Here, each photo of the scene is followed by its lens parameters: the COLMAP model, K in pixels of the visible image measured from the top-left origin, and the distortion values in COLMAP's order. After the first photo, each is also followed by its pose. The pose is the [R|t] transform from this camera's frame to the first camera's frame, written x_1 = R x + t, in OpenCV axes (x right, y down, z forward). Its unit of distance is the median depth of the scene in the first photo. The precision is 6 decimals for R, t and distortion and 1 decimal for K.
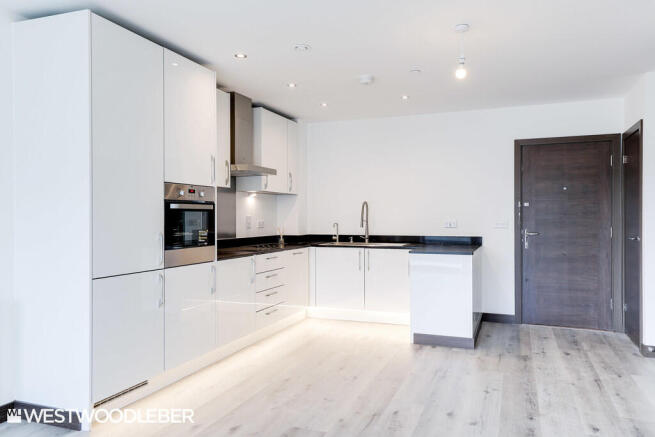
lens RADIAL K [[488.4, 0, 336.8], [0, 488.4, 217.1], [0, 0, 1]] dist [0.008470, 0.002887]
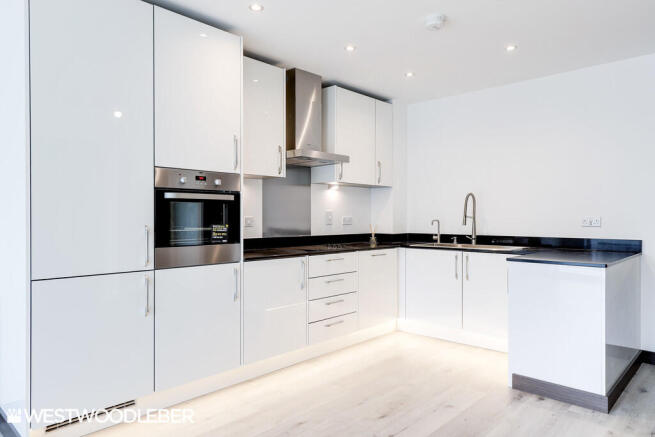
lens RADIAL K [[445.4, 0, 327.5], [0, 445.4, 218.5], [0, 0, 1]] dist [0.003252, 0.002480]
pose [[0.923579, 0.004217, -0.383386, 0.144789], [-0.003090, 0.999989, 0.003557, 0.009335], [0.383397, -0.002101, 0.923581, 0.274894]]
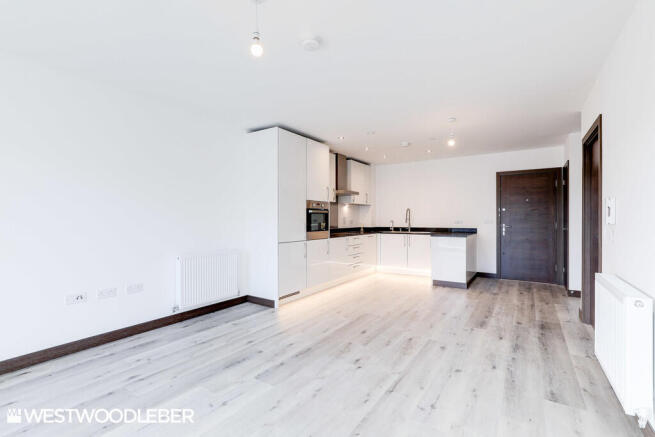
lens RADIAL K [[306.2, 0, 333.1], [0, 306.2, 222.8], [0, 0, 1]] dist [-0.003948, -0.000985]
pose [[0.977386, 0.002002, -0.211451, 0.031053], [0.000631, 0.999923, 0.012383, 0.007378], [0.211460, -0.012236, 0.977310, -0.193632]]
